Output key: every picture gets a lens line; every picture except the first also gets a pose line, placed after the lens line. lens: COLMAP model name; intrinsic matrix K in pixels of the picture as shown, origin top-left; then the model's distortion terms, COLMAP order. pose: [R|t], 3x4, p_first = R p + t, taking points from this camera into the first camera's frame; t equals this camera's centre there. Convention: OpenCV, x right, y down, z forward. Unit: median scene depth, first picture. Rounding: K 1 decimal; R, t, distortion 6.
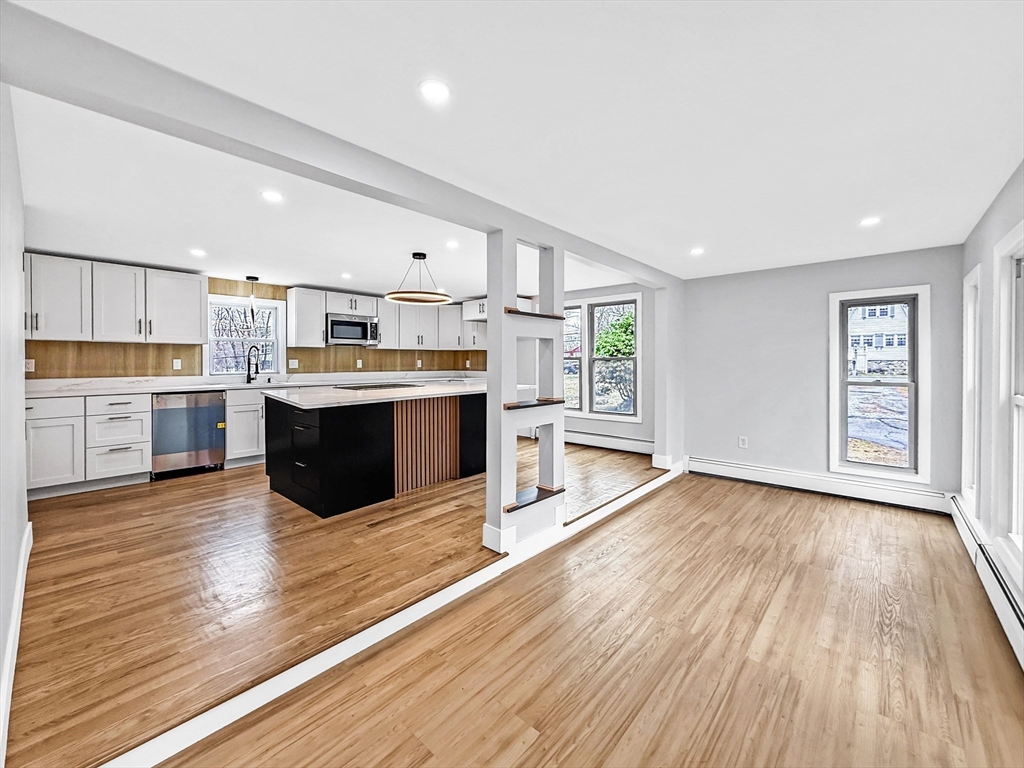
lens RADIAL K [[417.0, 0, 486.5], [0, 417.0, 362.6], [0, 0, 1]] dist [-0.003096, 0.000402]
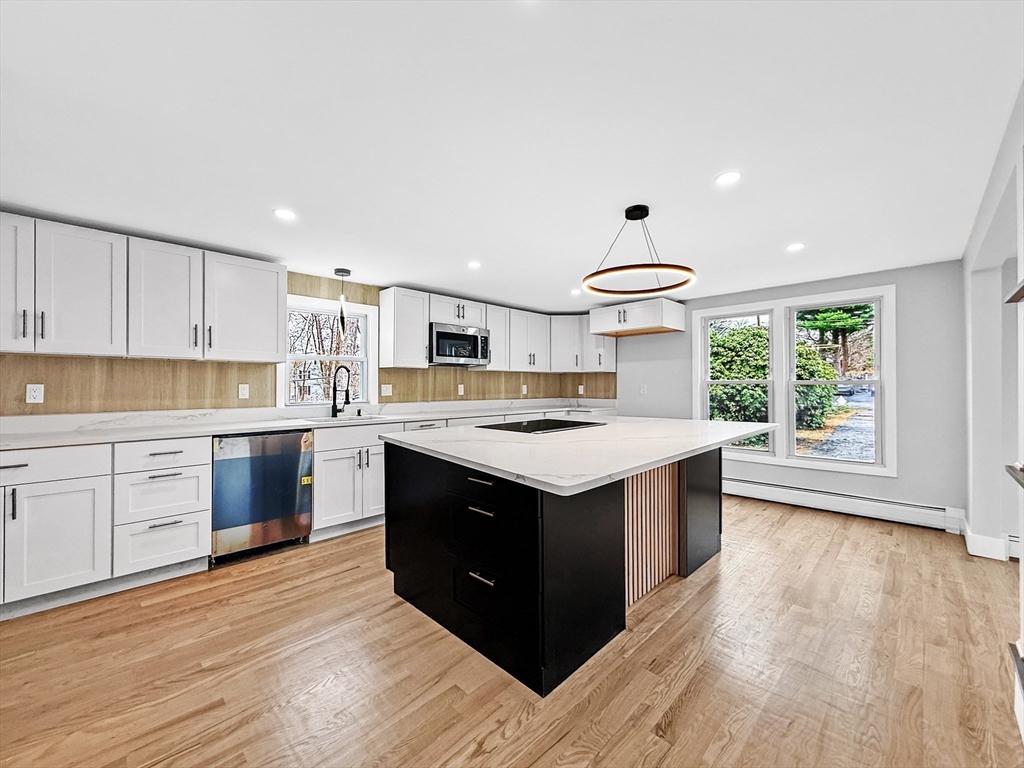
lens RADIAL K [[417.0, 0, 489.1], [0, 417.0, 381.9], [0, 0, 1]] dist [-0.003096, 0.000402]
pose [[0.997770, -0.001643, -0.066722, -0.281240], [0.000713, 0.999902, -0.013962, -0.001481], [0.066738, 0.013883, 0.997674, 0.323148]]
